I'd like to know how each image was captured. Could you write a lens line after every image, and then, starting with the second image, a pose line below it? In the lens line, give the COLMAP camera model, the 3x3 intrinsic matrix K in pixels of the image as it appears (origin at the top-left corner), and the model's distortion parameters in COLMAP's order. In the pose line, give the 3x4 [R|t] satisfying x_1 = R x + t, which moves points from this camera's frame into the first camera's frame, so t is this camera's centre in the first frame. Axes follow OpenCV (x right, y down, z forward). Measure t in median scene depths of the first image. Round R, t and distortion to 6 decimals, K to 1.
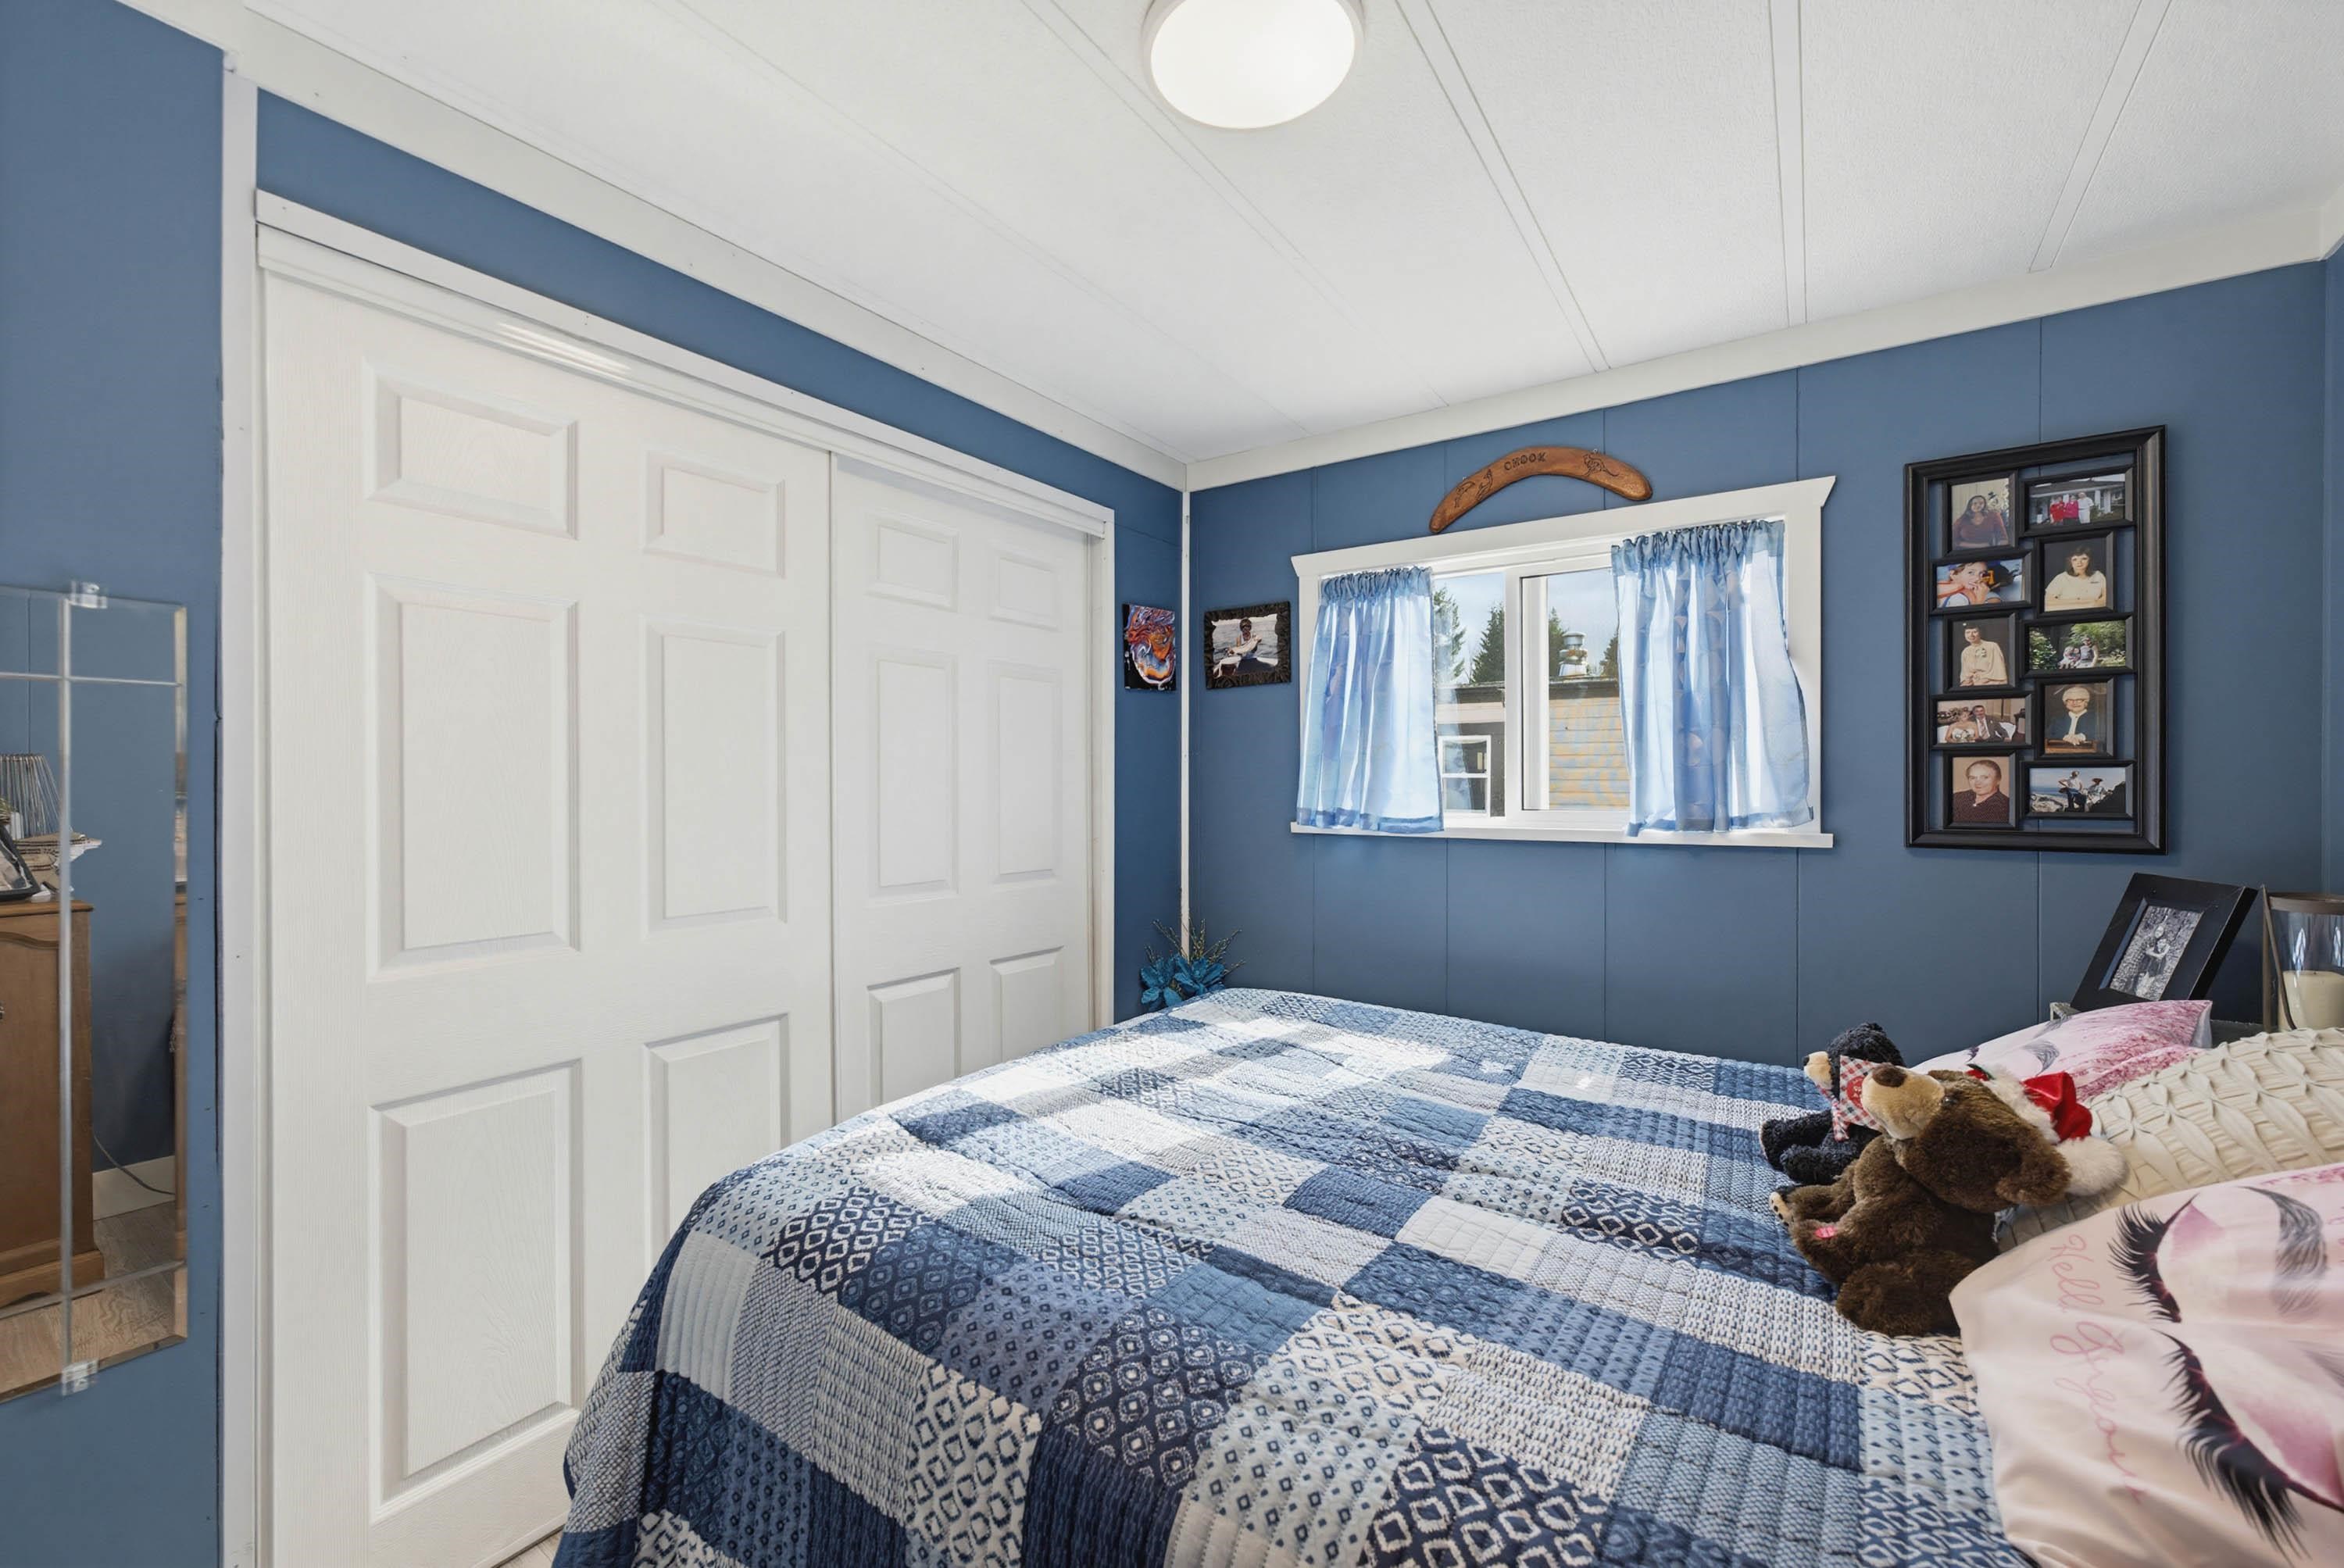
lens RADIAL K [[960.6, 0, 1187.2], [0, 960.6, 781.3], [0, 0, 1]] dist [-0.020322, 0.013627]
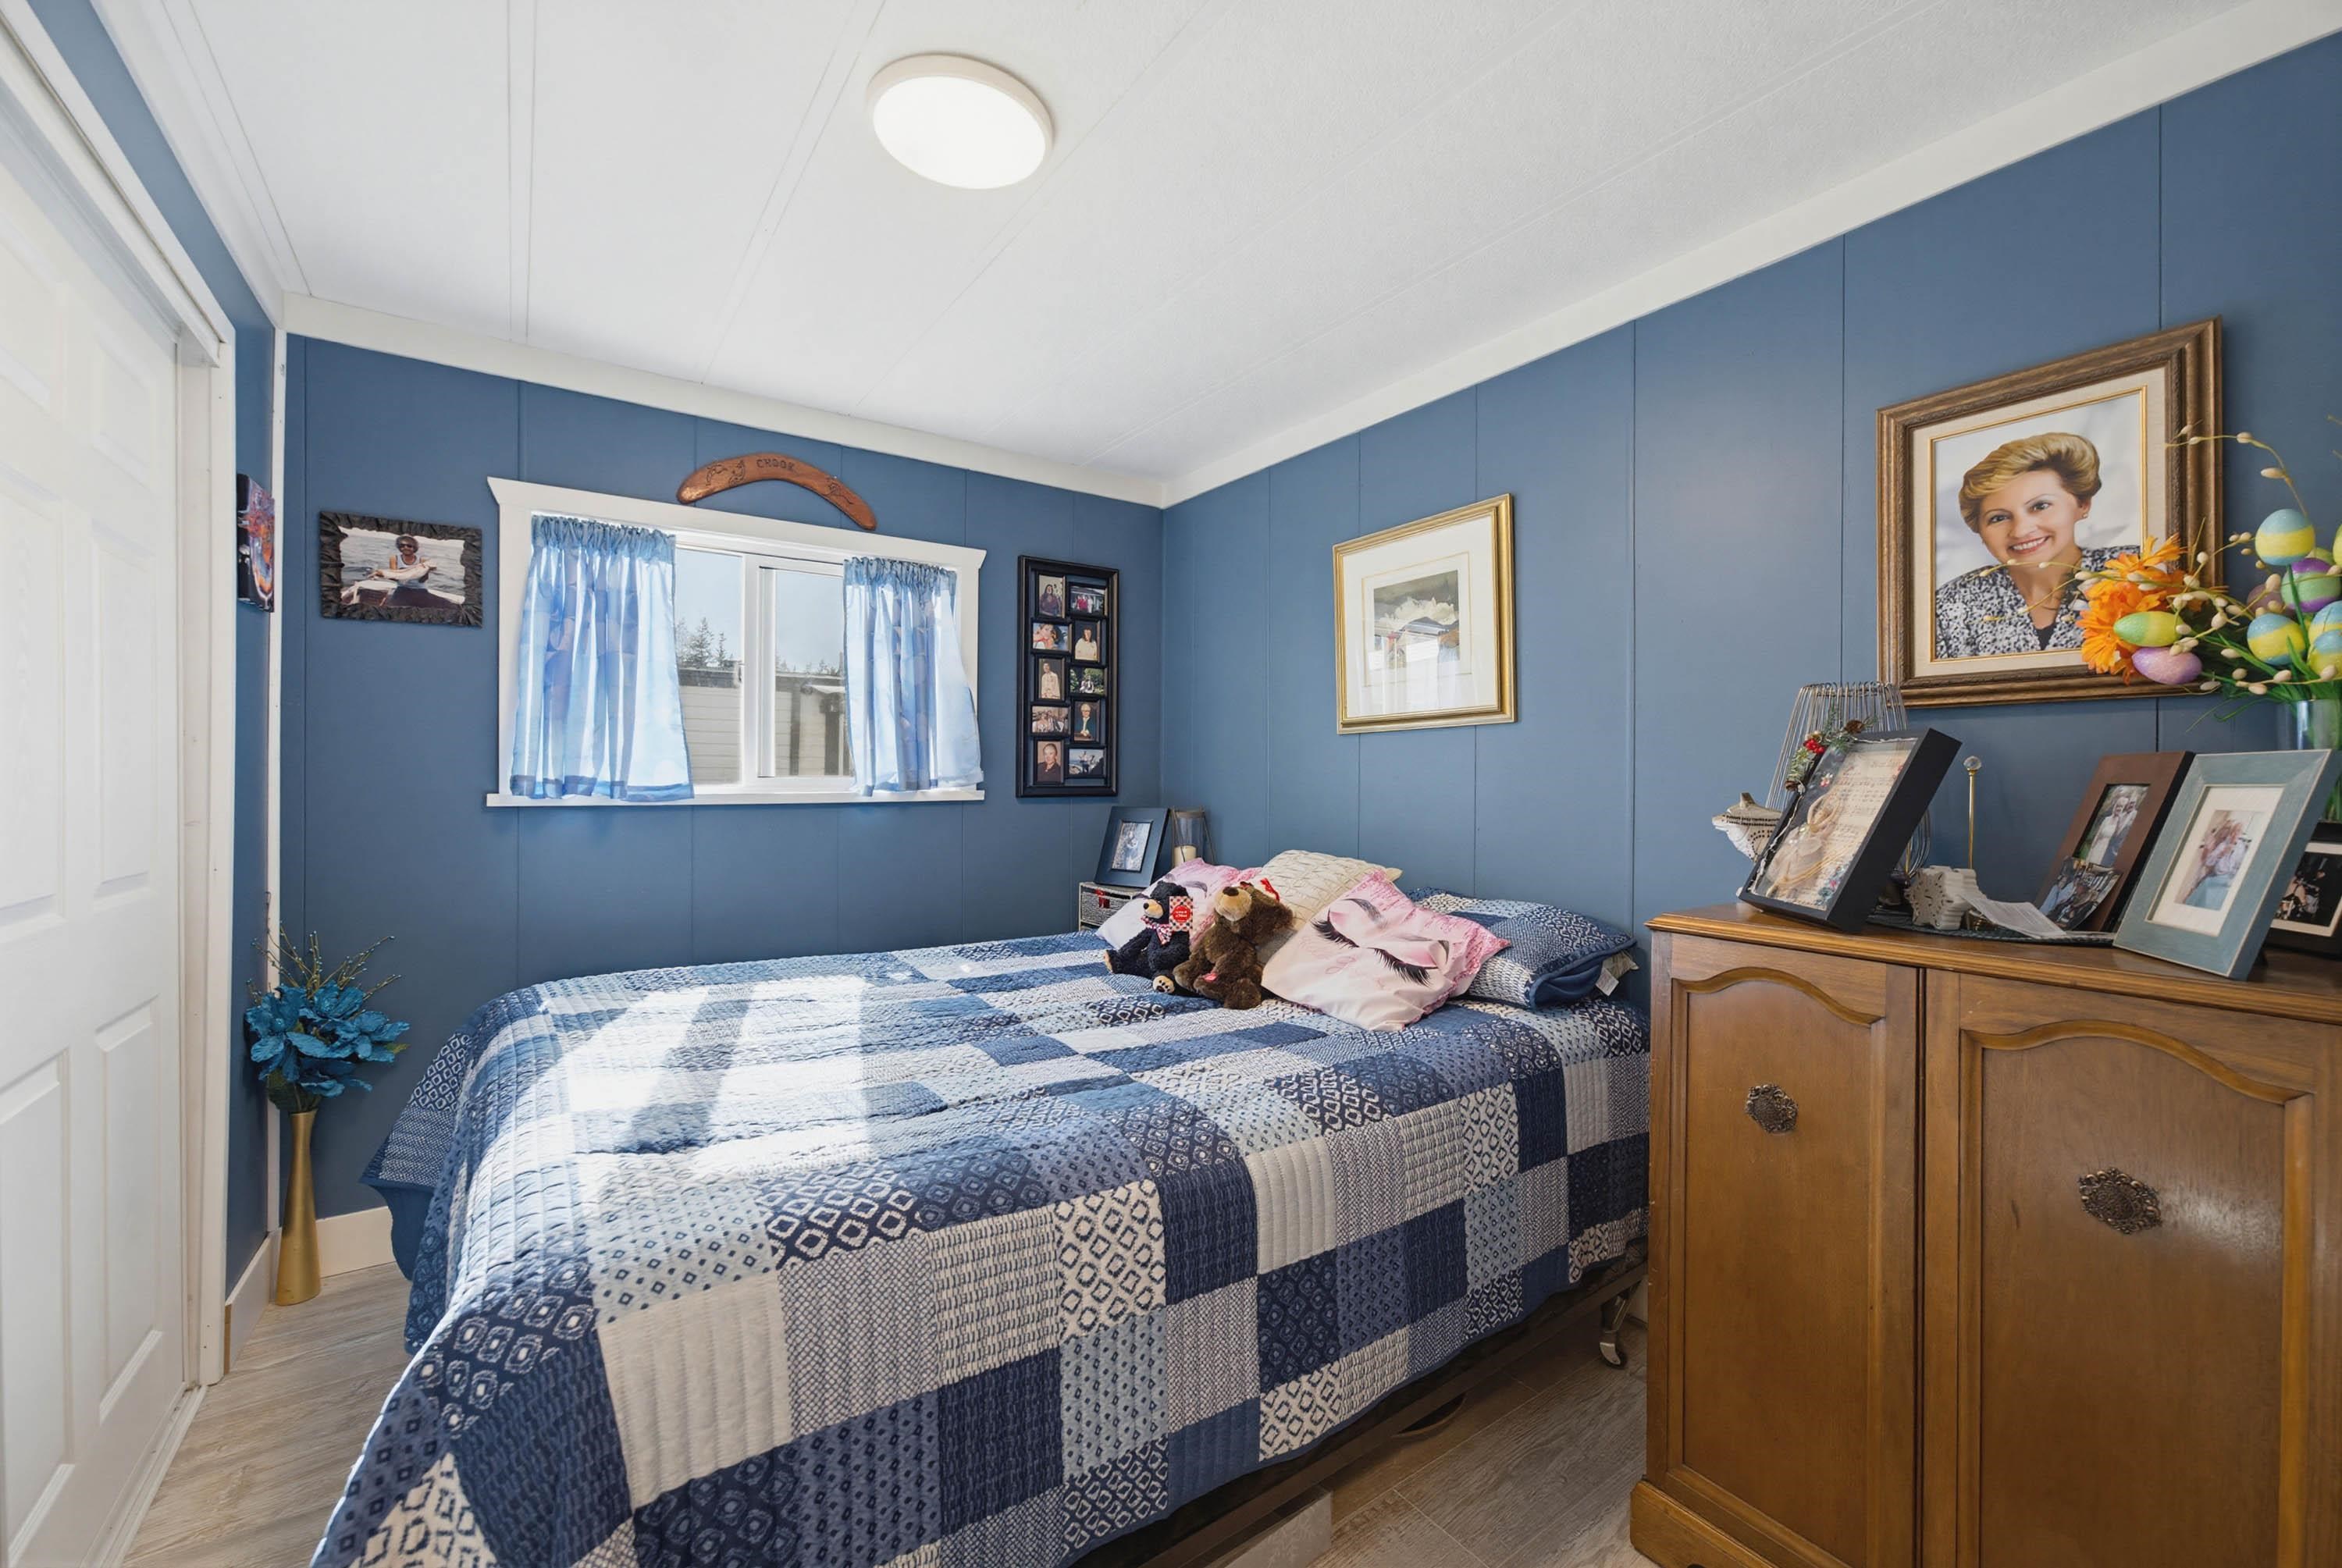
lens RADIAL K [[934.9, 0, 1182.9], [0, 934.9, 782.4], [0, 0, 1]] dist [-0.024348, 0.018534]
pose [[0.350240, -0.006131, 0.936640, -0.623445], [-0.003746, 0.999961, 0.007946, 0.032654], [-0.936652, -0.006292, 0.350204, 0.212547]]
